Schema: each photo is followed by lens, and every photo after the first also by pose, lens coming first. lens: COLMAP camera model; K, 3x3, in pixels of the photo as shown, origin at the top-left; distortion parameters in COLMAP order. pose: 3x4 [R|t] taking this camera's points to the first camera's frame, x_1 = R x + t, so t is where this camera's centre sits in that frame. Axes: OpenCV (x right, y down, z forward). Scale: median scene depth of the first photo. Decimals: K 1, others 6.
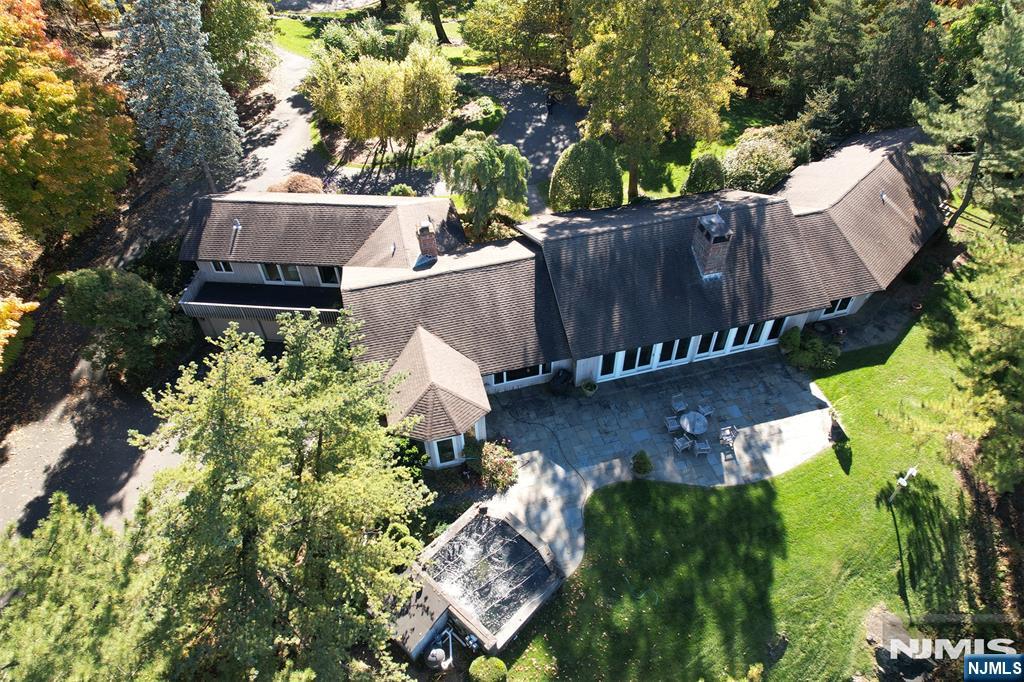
lens RADIAL K [[652.8, 0, 510.2], [0, 652.8, 341.0], [0, 0, 1]] dist [-0.077236, 0.075419]
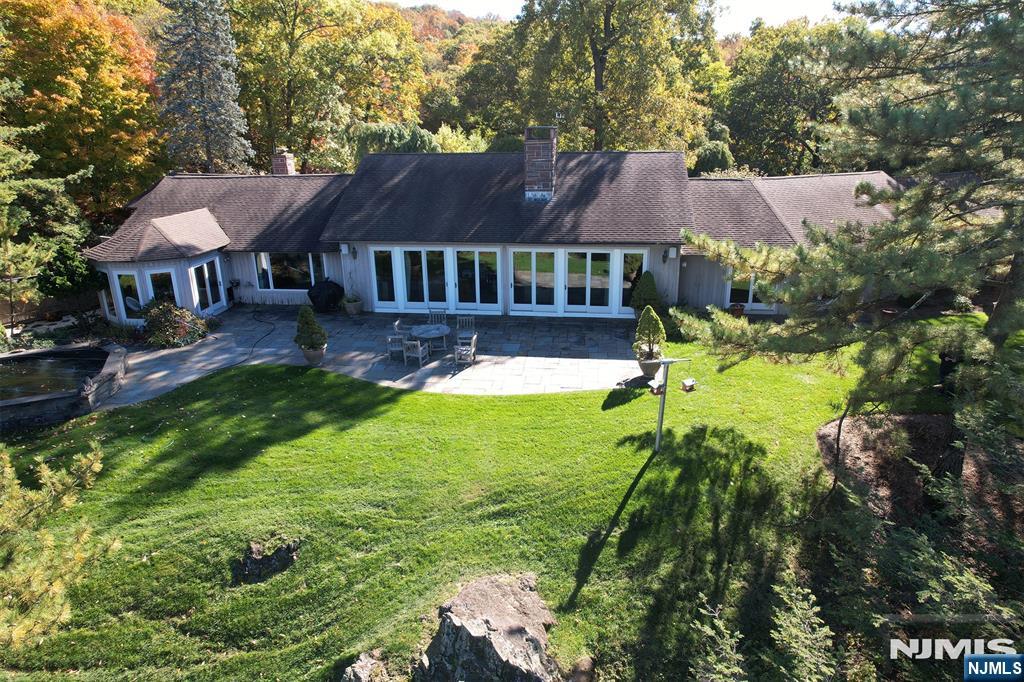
lens RADIAL K [[657.1, 0, 510.9], [0, 657.1, 339.8], [0, 0, 1]] dist [-0.070312, 0.067176]
pose [[0.923725, 0.127005, -0.361389, 0.583367], [-0.274447, 0.877591, -0.393081, 0.364598], [0.267229, 0.462280, 0.845509, 0.411589]]
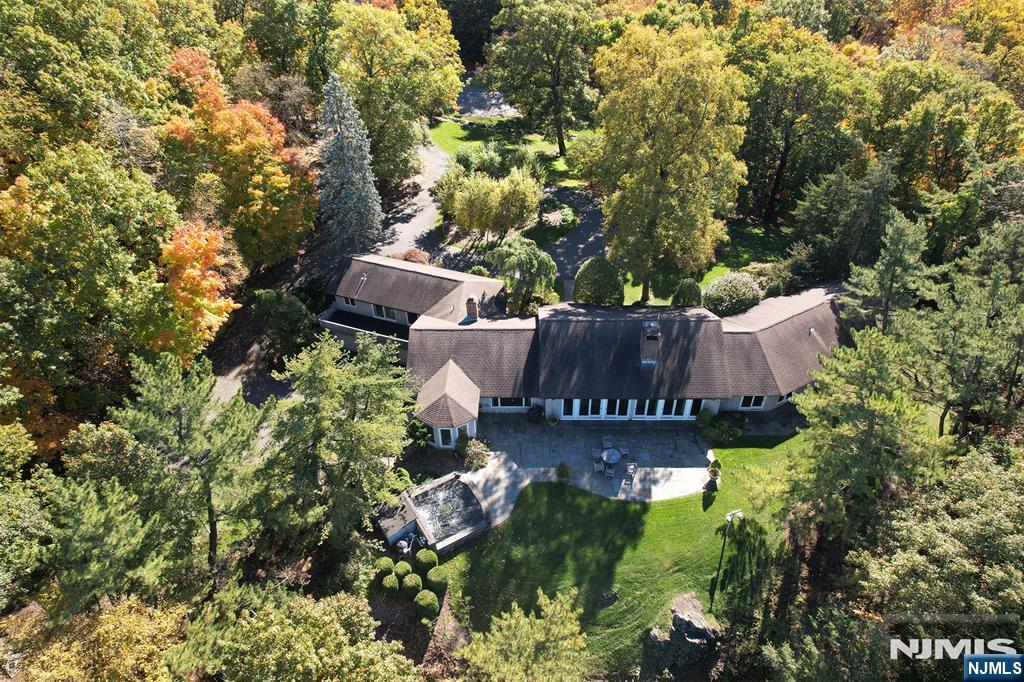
lens RADIAL K [[657.1, 0, 510.9], [0, 657.1, 339.8], [0, 0, 1]] dist [-0.070312, 0.067176]
pose [[0.961218, 0.172862, -0.214892, 0.320766], [-0.194943, 0.977033, -0.086045, 0.038240], [0.195083, 0.124600, 0.972840, -0.504172]]
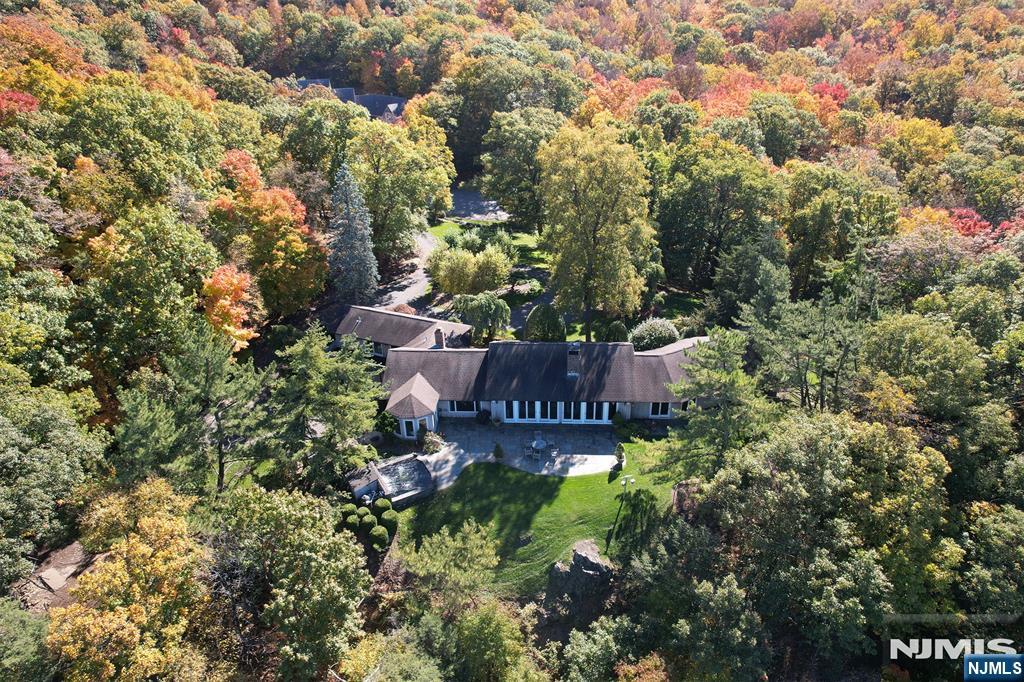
lens RADIAL K [[658.1, 0, 510.4], [0, 658.1, 340.0], [0, 0, 1]] dist [-0.045153, 0.000569]
pose [[0.949912, 0.143660, -0.277541, 0.646902], [-0.218397, 0.940385, -0.260727, 0.334161], [0.223540, 0.308282, 0.924658, -0.801233]]
